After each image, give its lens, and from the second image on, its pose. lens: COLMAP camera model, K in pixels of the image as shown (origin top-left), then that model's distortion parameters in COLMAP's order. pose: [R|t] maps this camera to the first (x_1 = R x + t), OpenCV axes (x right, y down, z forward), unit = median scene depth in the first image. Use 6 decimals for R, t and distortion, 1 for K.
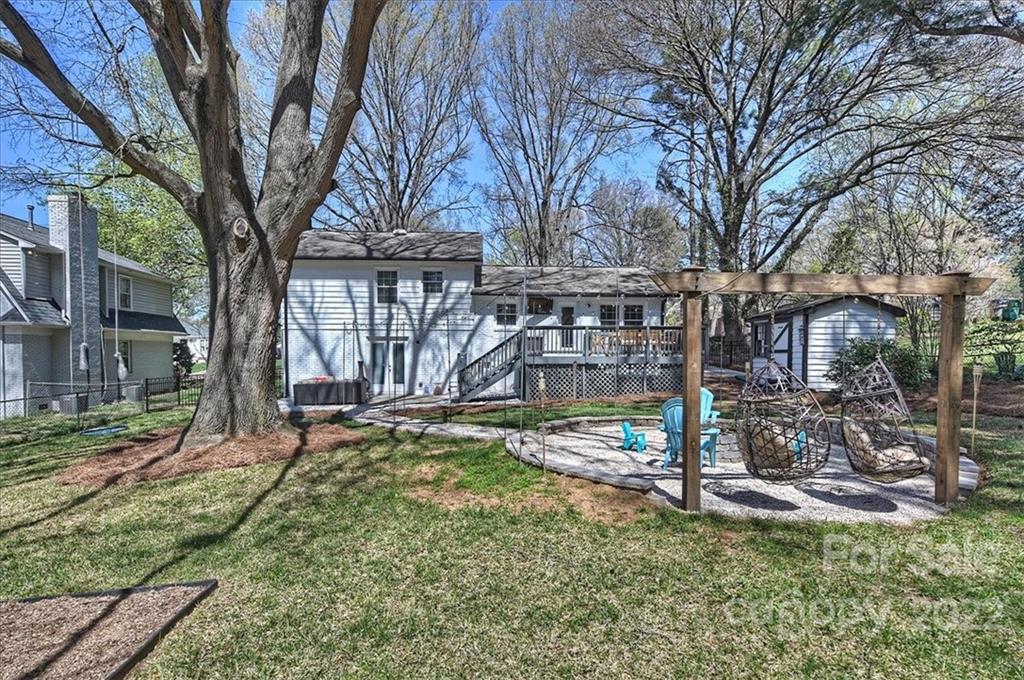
lens RADIAL K [[408.6, 0, 514.8], [0, 408.6, 339.8], [0, 0, 1]] dist [-0.000886, -0.000112]
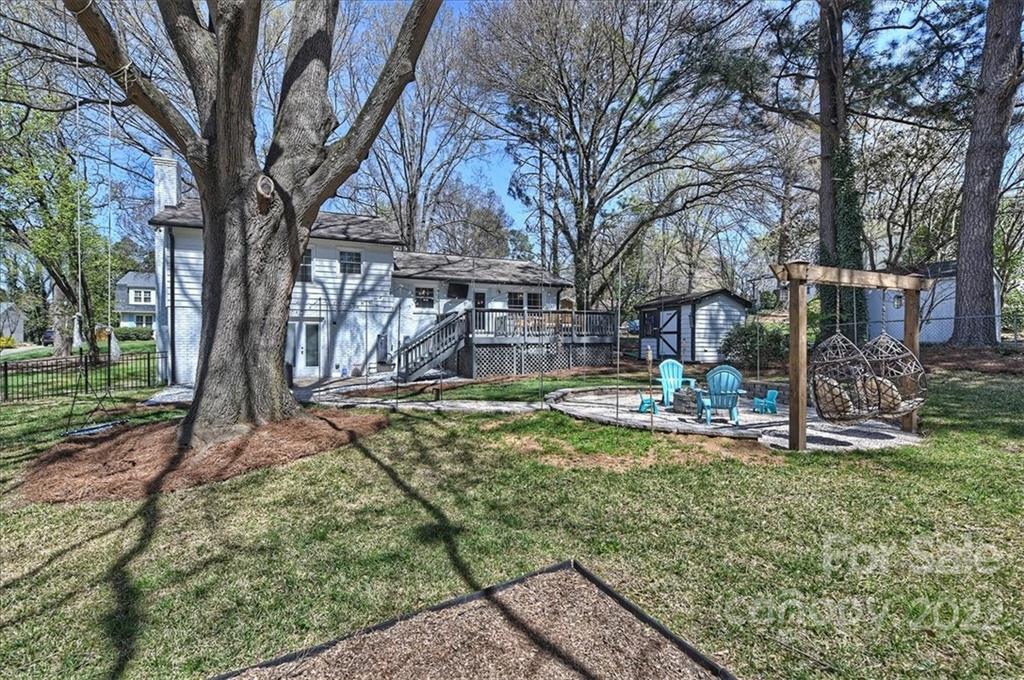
lens RADIAL K [[377.4, 0, 475.1], [0, 377.4, 318.8], [0, 0, 1]] dist [0.000348, 0.000003]
pose [[0.953370, 0.015702, 0.301394, -0.190249], [-0.010912, 0.999786, -0.017569, 0.007953], [-0.301606, 0.013461, 0.953338, 0.036741]]
